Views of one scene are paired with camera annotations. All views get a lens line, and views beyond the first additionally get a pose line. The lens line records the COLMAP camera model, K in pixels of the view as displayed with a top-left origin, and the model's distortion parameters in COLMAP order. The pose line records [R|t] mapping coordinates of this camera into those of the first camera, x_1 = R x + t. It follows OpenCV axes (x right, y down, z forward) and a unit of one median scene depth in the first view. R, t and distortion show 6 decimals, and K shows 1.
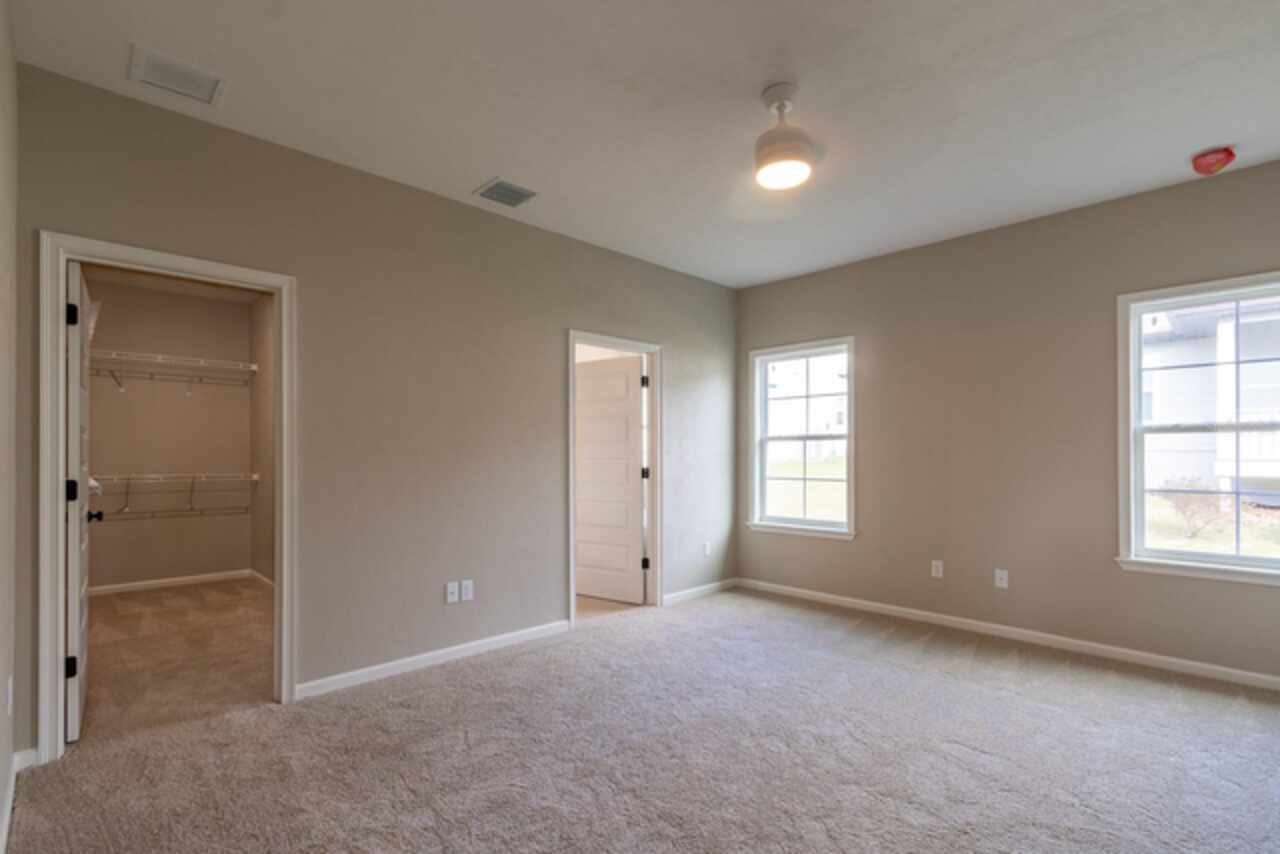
lens RADIAL K [[588.9, 0, 629.9], [0, 588.9, 459.3], [0, 0, 1]] dist [-0.002667, -0.000315]
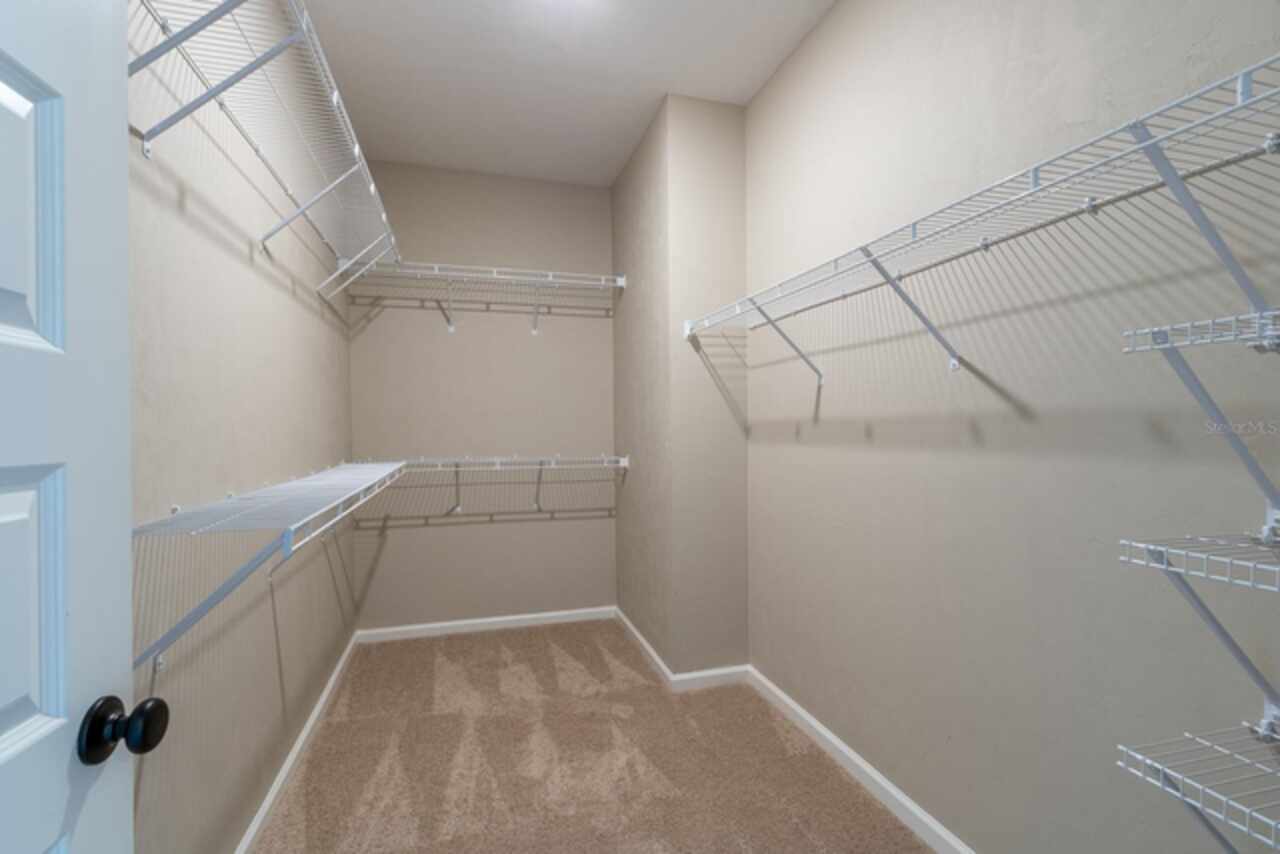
lens RADIAL K [[588.9, 0, 642.7], [0, 588.9, 424.3], [0, 0, 1]] dist [-0.002667, -0.000315]
pose [[0.888209, -0.001663, -0.459437, -0.355820], [0.005150, 0.999967, 0.006337, -0.013486], [0.459411, -0.007995, 0.888188, 0.490479]]
